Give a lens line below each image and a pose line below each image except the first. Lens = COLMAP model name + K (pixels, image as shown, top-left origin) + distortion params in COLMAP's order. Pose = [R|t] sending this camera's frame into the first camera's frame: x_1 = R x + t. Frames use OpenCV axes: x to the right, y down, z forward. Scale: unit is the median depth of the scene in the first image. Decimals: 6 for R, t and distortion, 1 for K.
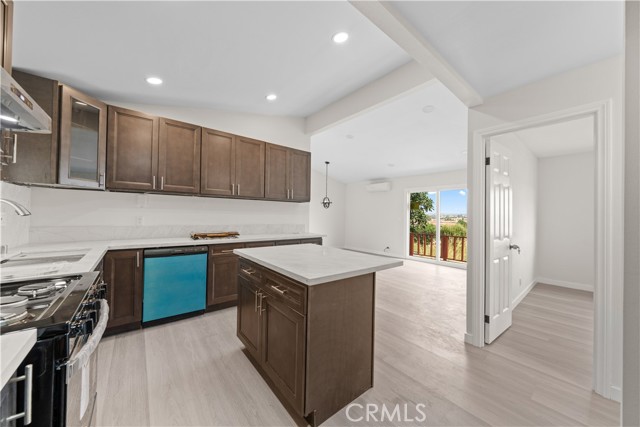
lens RADIAL K [[227.3, 0, 316.9], [0, 227.3, 213.5], [0, 0, 1]] dist [0.000658, -0.000003]
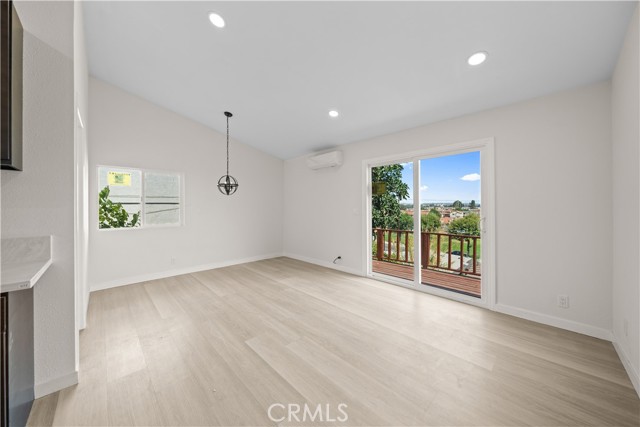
lens RADIAL K [[222.5, 0, 319.4], [0, 222.5, 209.0], [0, 0, 1]] dist [-0.000408, 0.000051]
pose [[0.995545, -0.019031, 0.092346, 0.204086], [0.017409, 0.999680, 0.018344, 0.006667], [-0.092666, -0.016654, 0.995558, 0.398573]]
